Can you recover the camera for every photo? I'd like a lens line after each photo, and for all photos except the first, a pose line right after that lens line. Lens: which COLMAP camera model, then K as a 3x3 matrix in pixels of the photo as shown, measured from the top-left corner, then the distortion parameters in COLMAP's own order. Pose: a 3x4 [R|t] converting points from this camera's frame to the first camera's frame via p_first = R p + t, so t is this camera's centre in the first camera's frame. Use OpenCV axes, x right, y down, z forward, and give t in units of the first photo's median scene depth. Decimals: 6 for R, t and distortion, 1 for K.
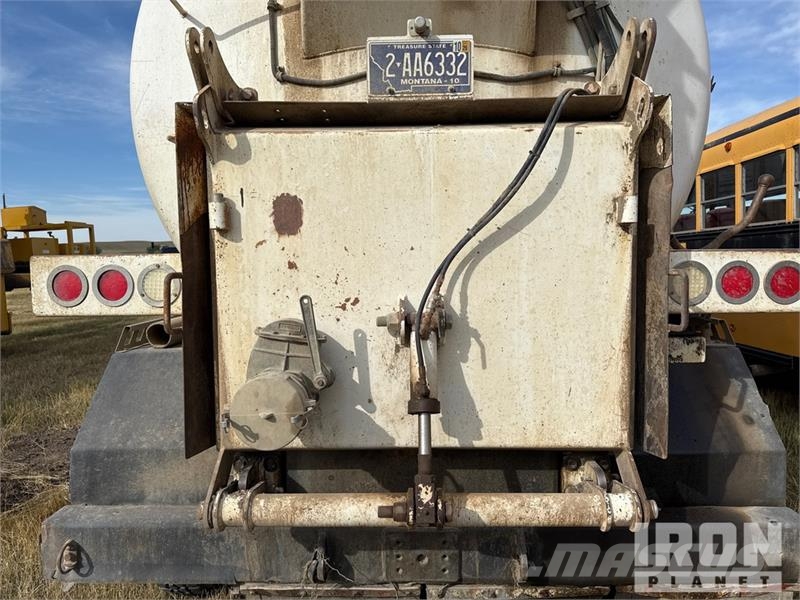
lens RADIAL K [[570.9, 0, 397.0], [0, 570.9, 298.6], [0, 0, 1]] dist [0.056073, -0.088172]
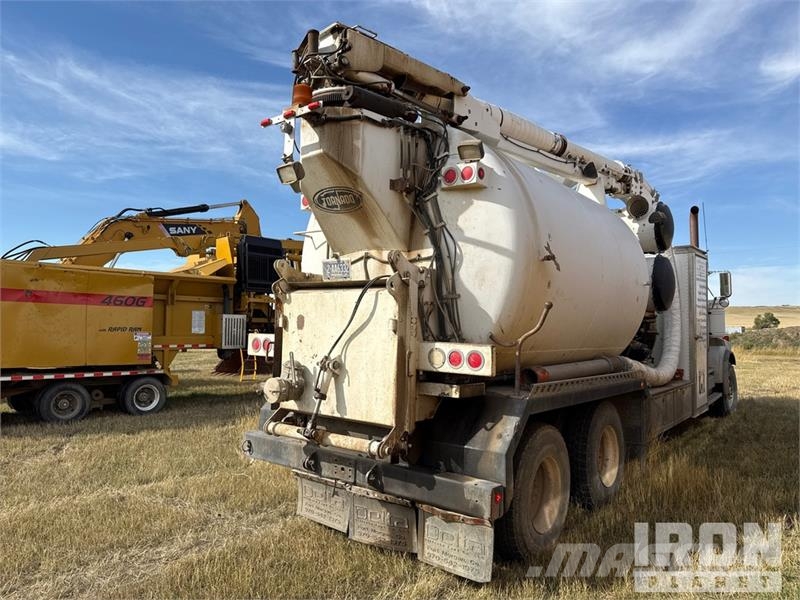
lens RADIAL K [[570.9, 0, 397.0], [0, 570.9, 298.6], [0, 0, 1]] dist [0.056073, -0.088172]
pose [[0.791494, 0.000560, -0.611177, 1.819498], [-0.077264, 0.992068, -0.099150, -0.023903], [0.606274, 0.125699, 0.785259, -0.865205]]
